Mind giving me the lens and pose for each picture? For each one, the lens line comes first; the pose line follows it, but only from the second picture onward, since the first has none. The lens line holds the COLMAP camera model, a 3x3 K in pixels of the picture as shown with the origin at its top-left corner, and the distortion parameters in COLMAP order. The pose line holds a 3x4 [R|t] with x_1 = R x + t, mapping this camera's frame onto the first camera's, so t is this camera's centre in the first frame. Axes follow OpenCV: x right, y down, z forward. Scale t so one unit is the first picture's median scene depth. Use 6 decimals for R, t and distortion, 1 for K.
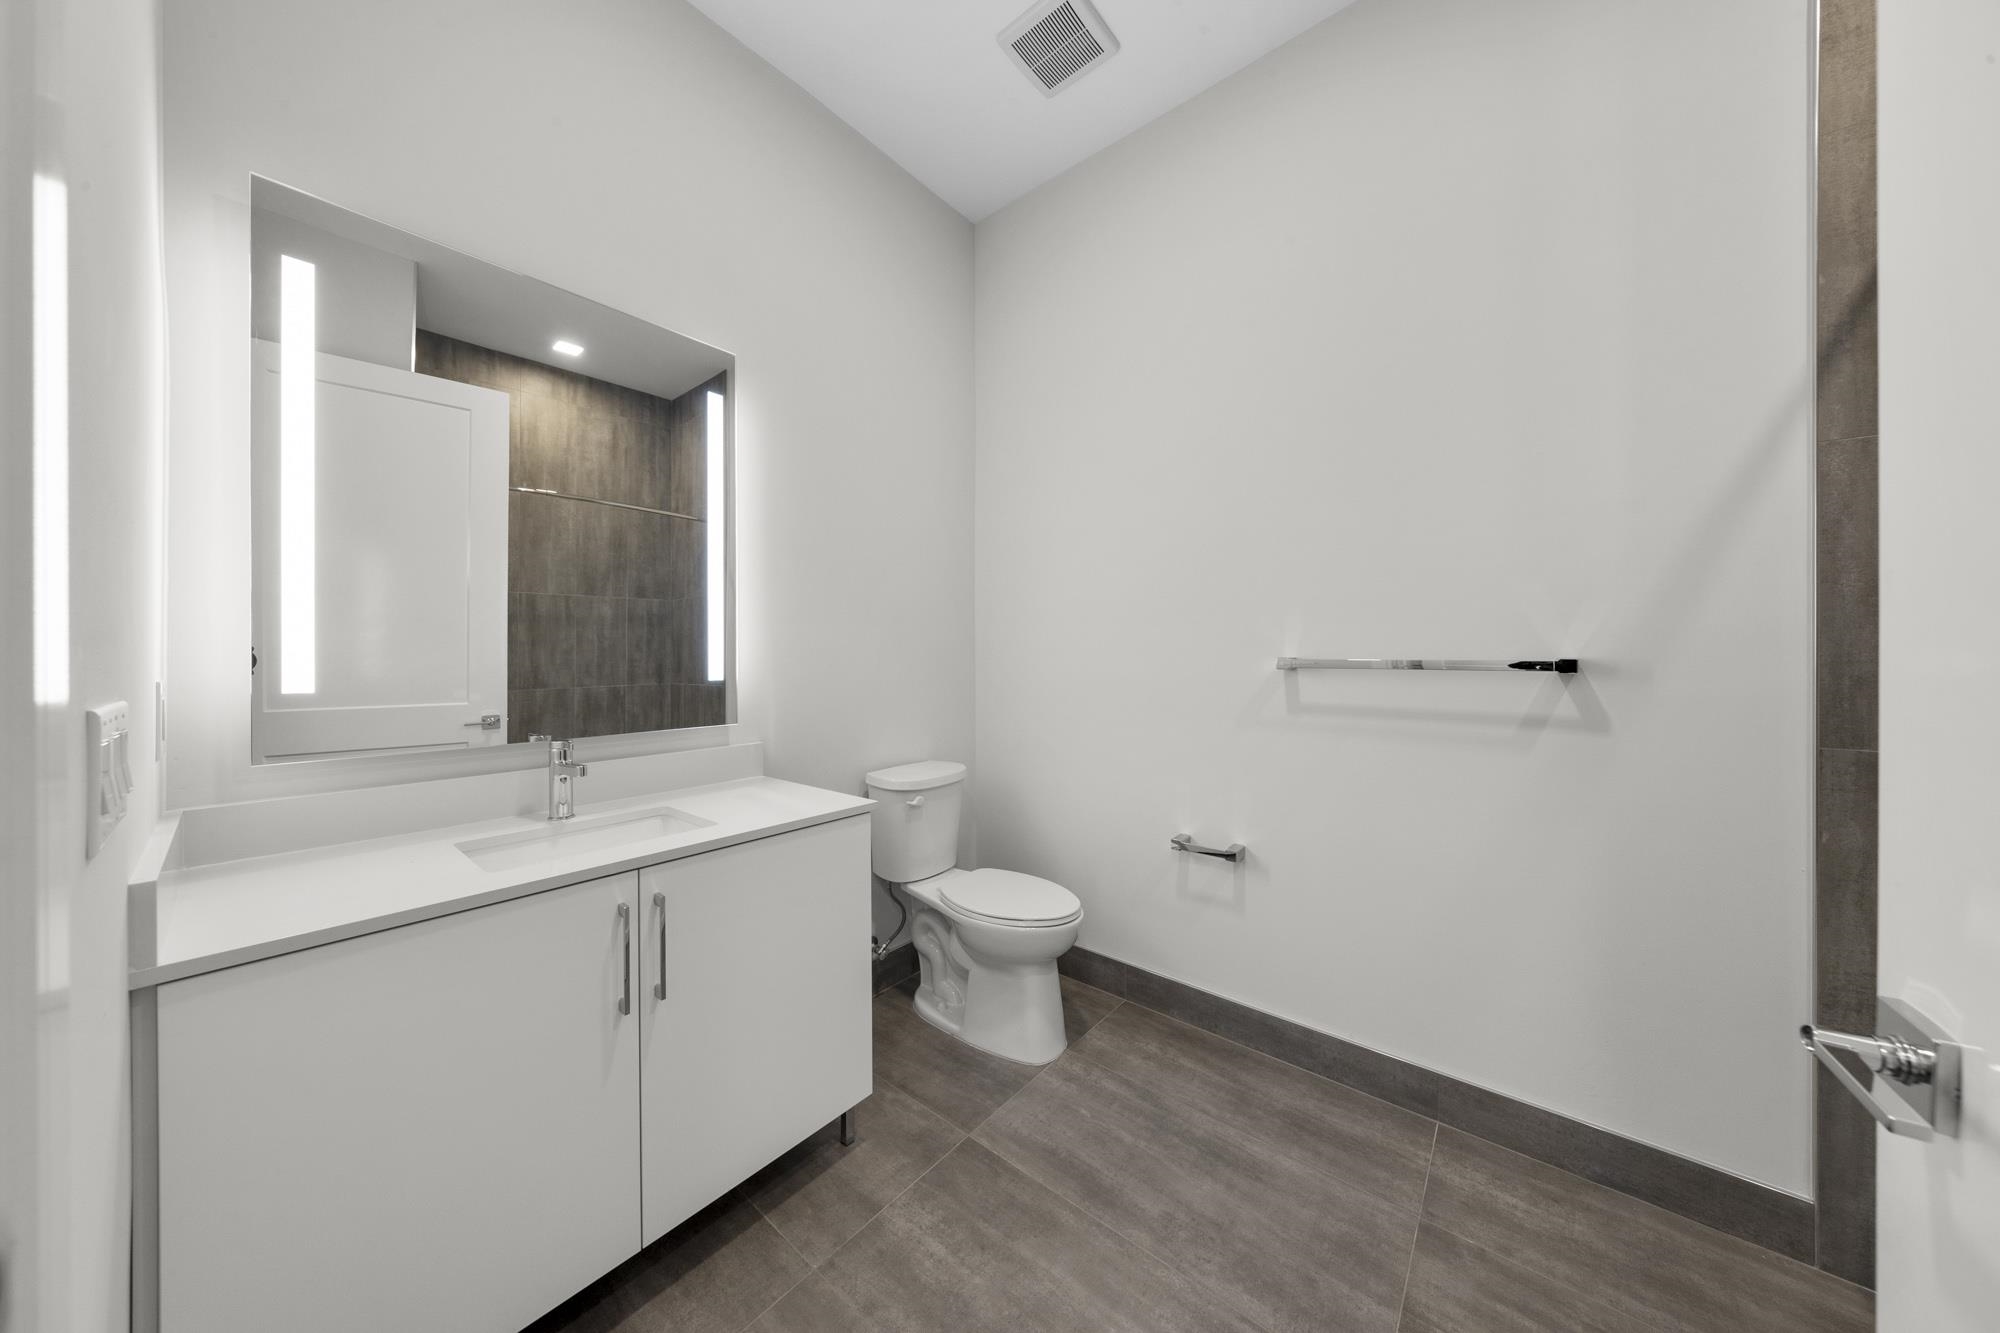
lens RADIAL K [[638.6, 0, 1000.0], [0, 638.6, 666.5], [0, 0, 1]] dist [-0.027083, -0.000023]
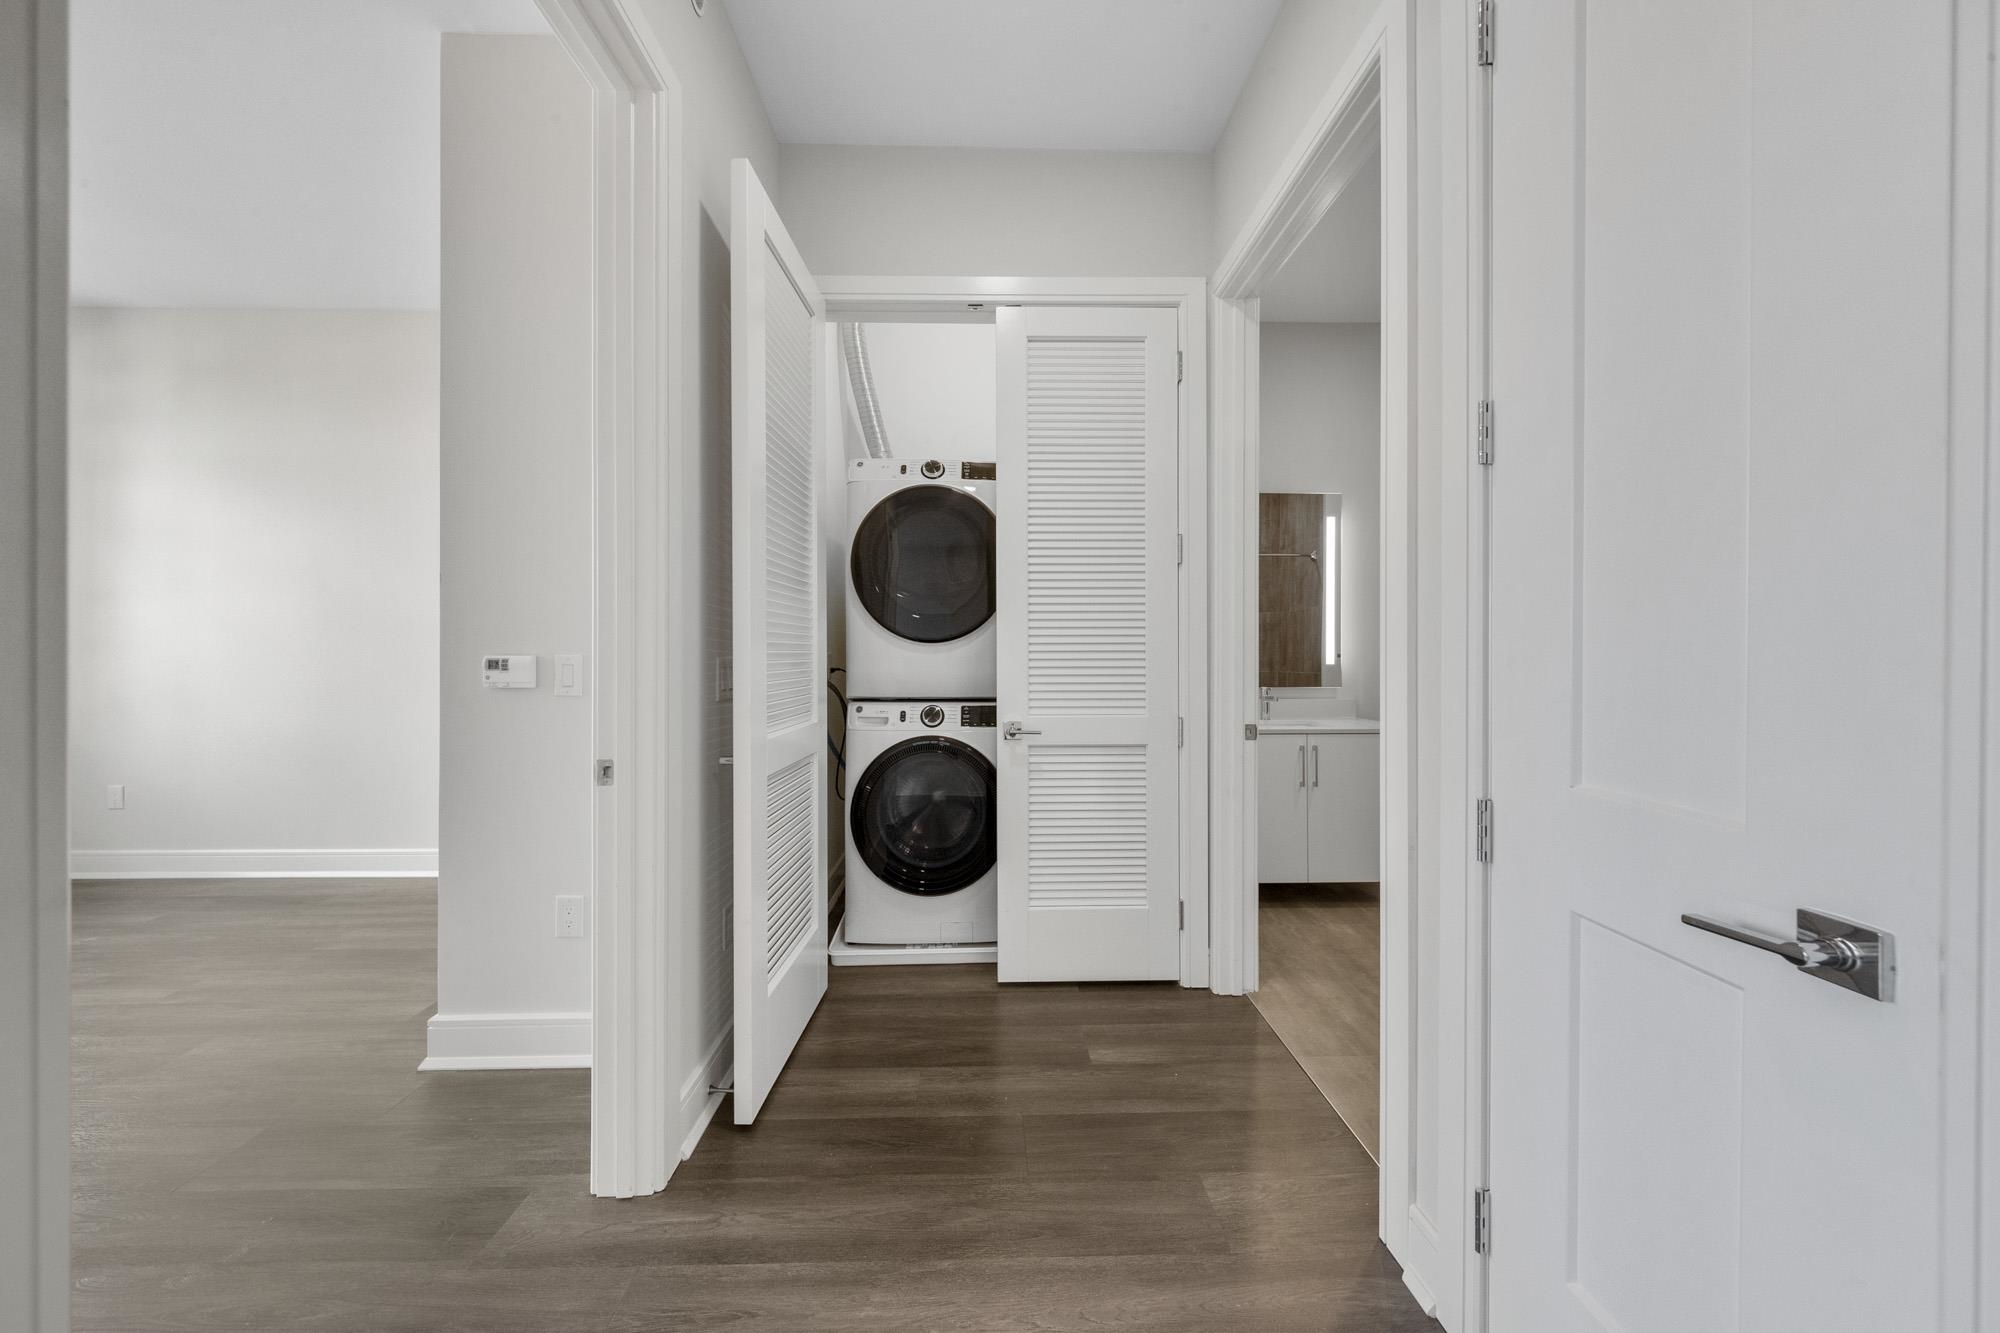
lens RADIAL K [[638.6, 0, 1000.0], [0, 638.6, 666.5], [0, 0, 1]] dist [-0.027083, -0.000023]
pose [[0.656273, 0.001714, -0.754521, 0.521430], [-0.001004, 0.999999, 0.001398, 0.045639], [0.754523, -0.000160, 0.656274, -1.552465]]
